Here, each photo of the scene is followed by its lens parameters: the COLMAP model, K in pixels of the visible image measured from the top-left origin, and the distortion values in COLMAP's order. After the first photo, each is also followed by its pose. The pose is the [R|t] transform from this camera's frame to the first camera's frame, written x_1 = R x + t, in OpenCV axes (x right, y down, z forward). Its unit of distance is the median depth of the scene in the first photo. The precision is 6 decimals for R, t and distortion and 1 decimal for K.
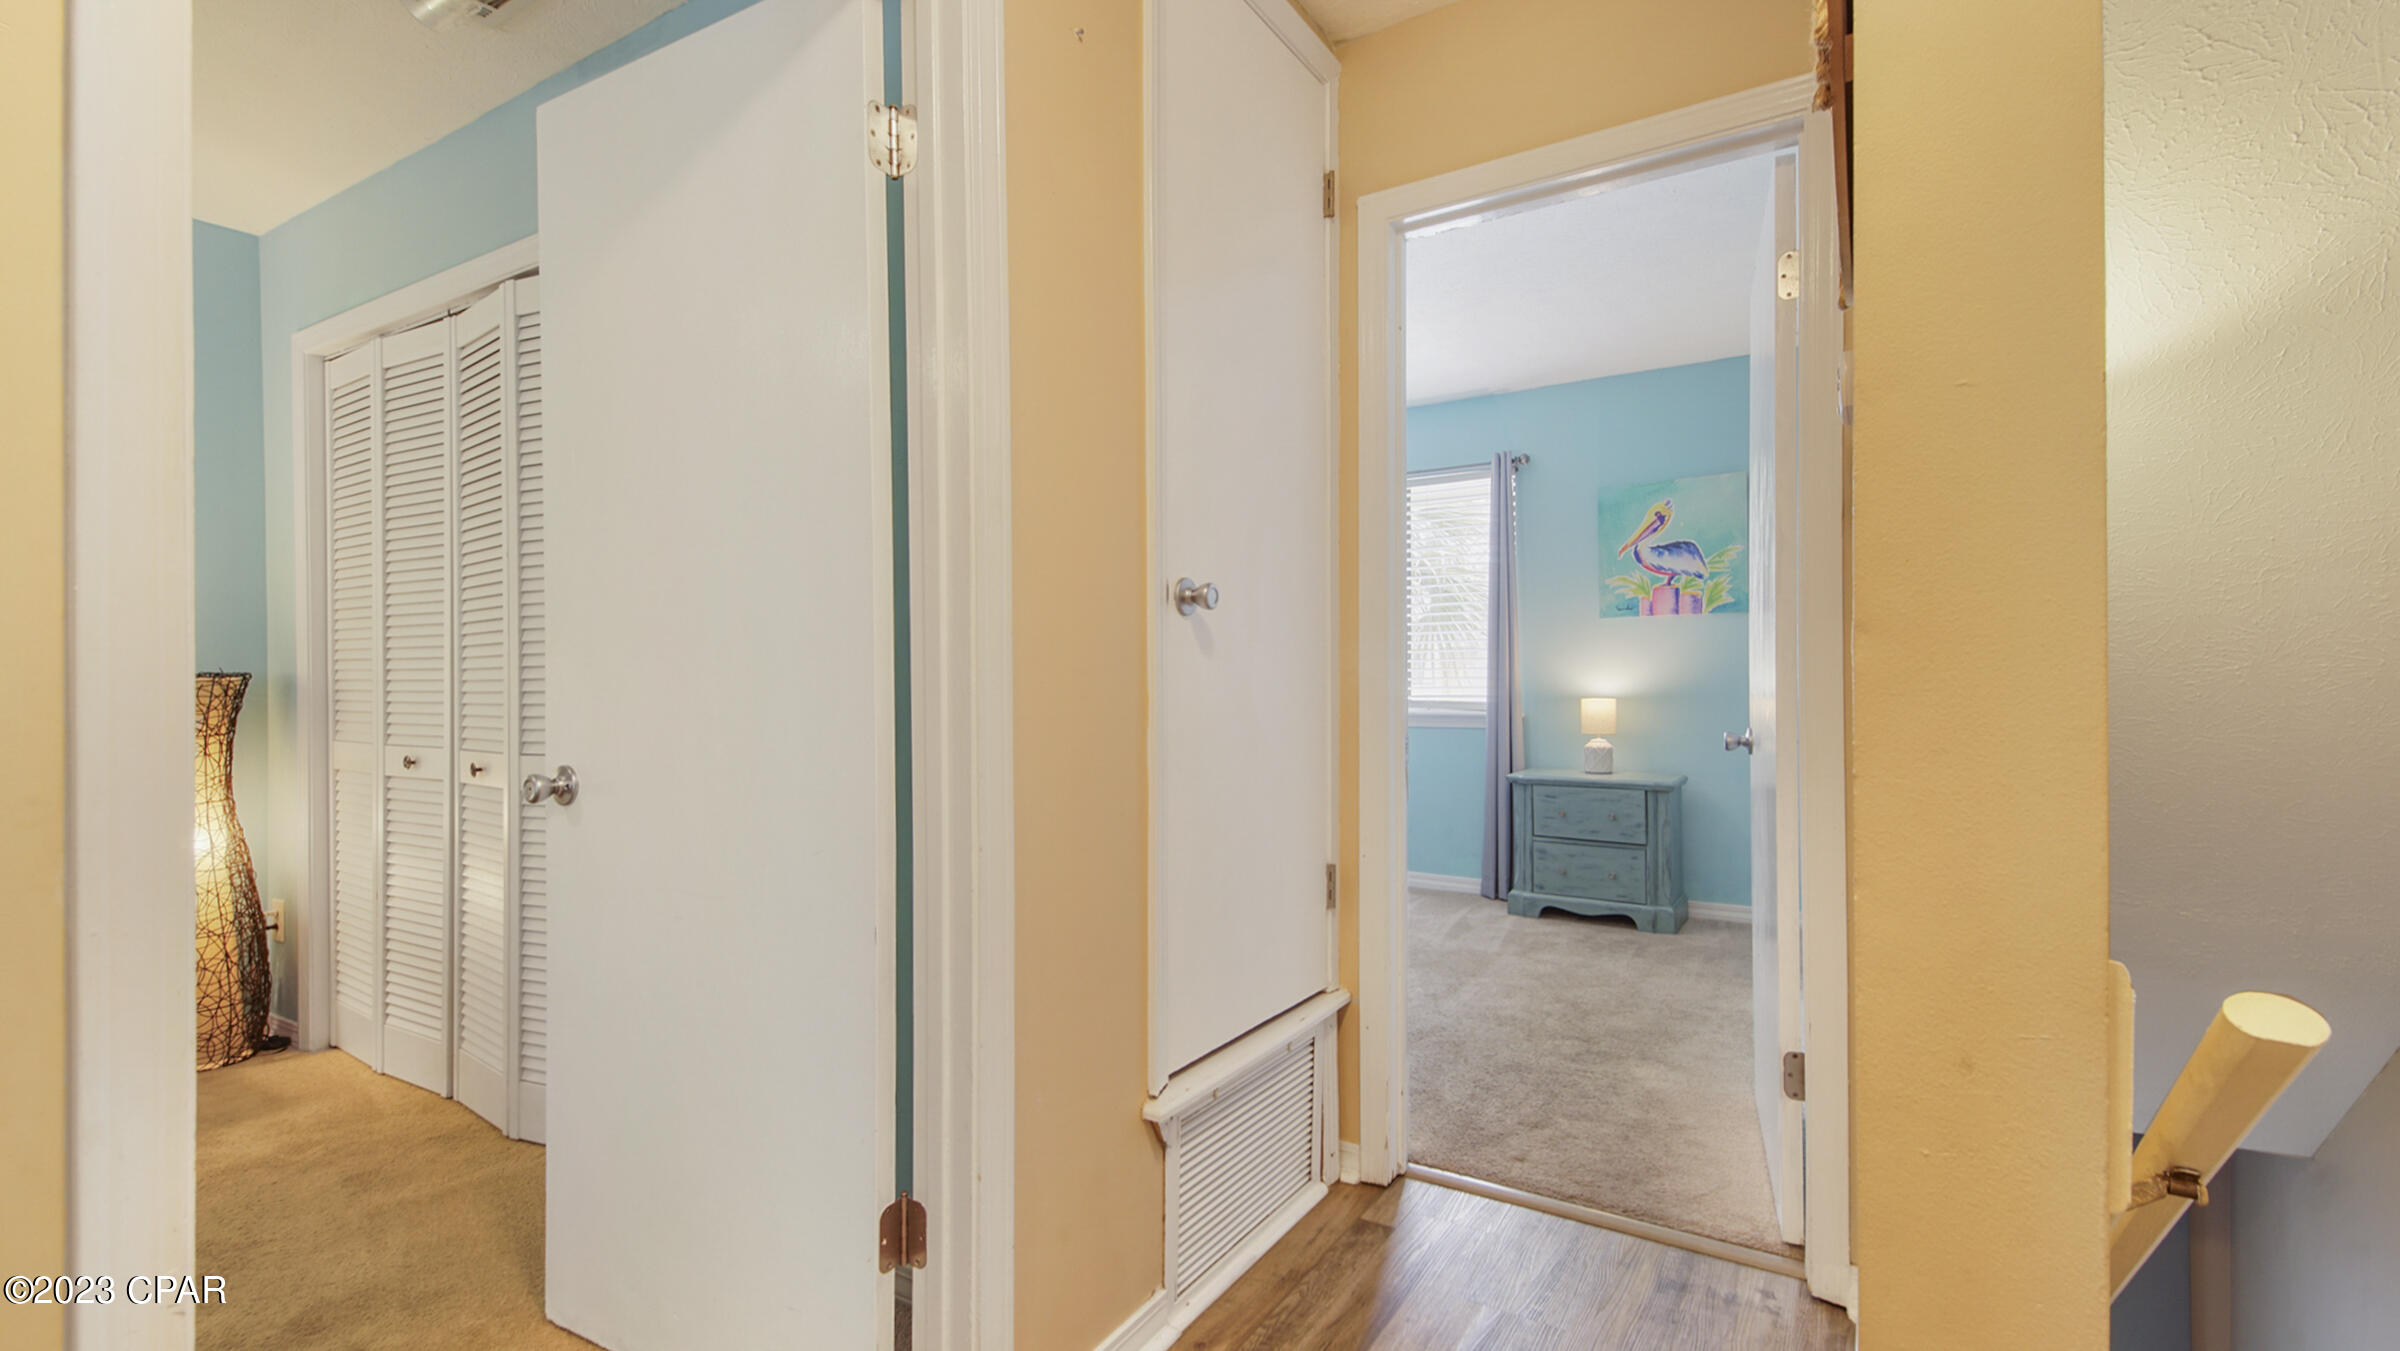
lens RADIAL K [[1075.2, 0, 1200.1], [0, 1075.2, 690.4], [0, 0, 1]] dist [0.001330, 0.000150]
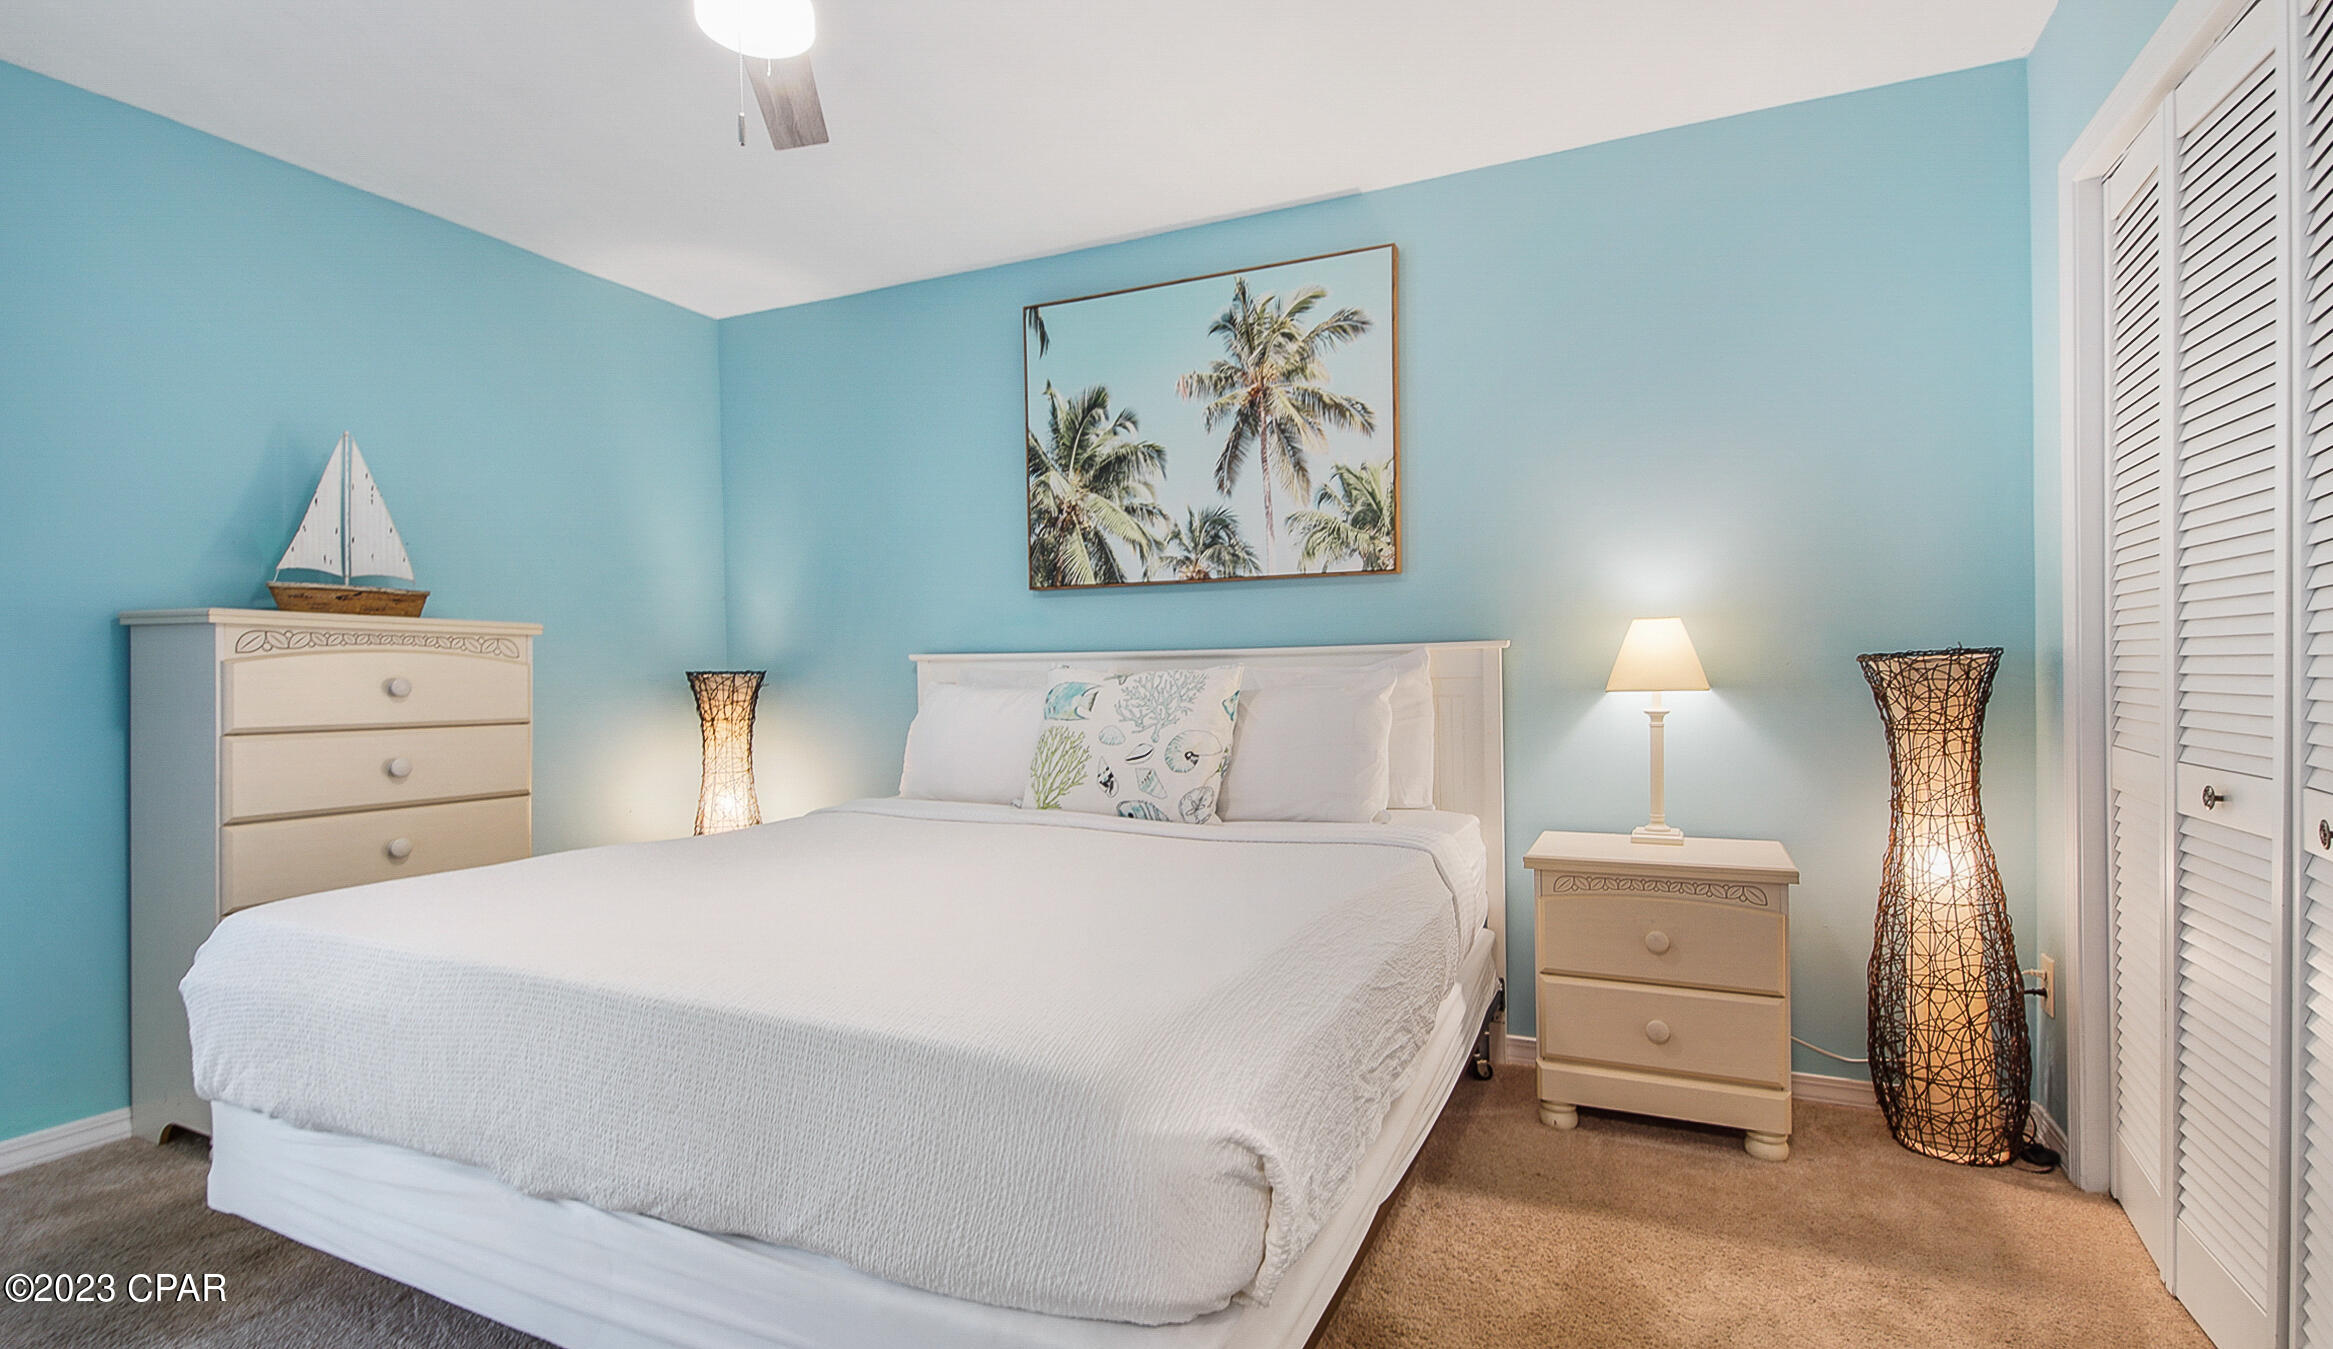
lens RADIAL K [[1134.6, 0, 1166.5], [0, 1134.6, 674.5], [0, 0, 1]] dist [0.052373, -0.028142]
pose [[0.149449, 0.005064, -0.988757, -0.183016], [0.003872, 0.999976, 0.005707, -0.004731], [0.988762, -0.004681, 0.149425, 0.318591]]
